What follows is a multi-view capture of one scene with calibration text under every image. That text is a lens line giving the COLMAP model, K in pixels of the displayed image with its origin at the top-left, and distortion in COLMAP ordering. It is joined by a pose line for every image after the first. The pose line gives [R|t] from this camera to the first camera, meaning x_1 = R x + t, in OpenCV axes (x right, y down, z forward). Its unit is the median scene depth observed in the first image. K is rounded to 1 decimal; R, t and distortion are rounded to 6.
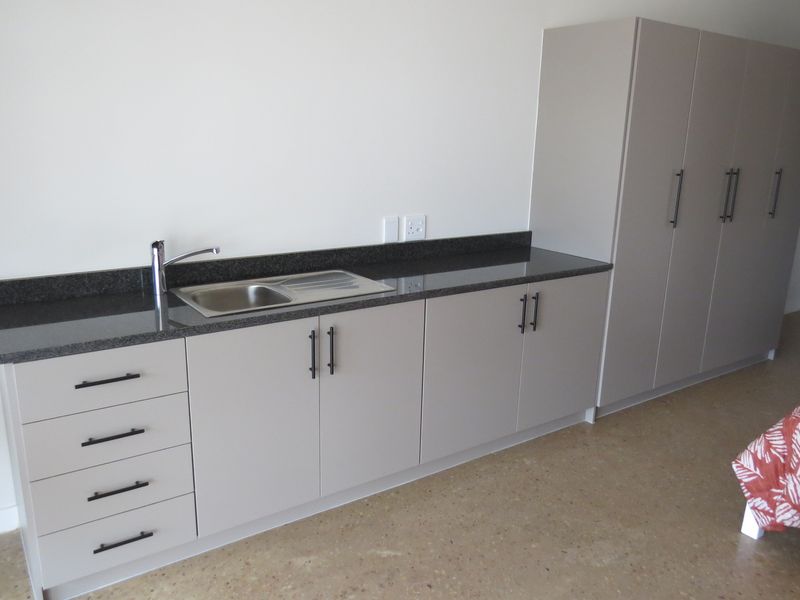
lens RADIAL K [[648.1, 0, 400.0], [0, 648.1, 300.0], [0, 0, 1]] dist [-0.012574, 0.000287]
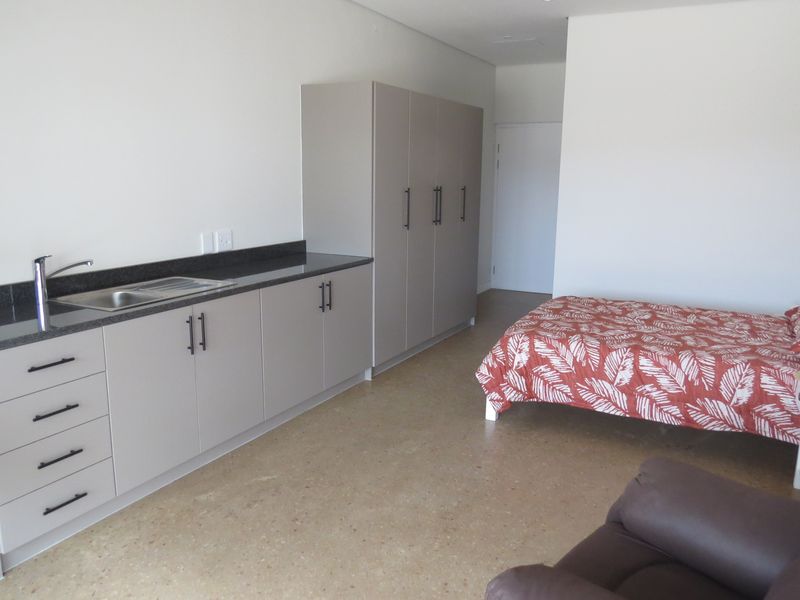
lens RADIAL K [[648.1, 0, 400.0], [0, 648.1, 300.0], [0, 0, 1]] dist [-0.012574, 0.000287]
pose [[0.890295, -0.105061, 0.443099, -0.292758], [0.126785, 0.991737, -0.019596, 0.082768], [-0.437379, 0.073624, 0.896258, -0.297668]]
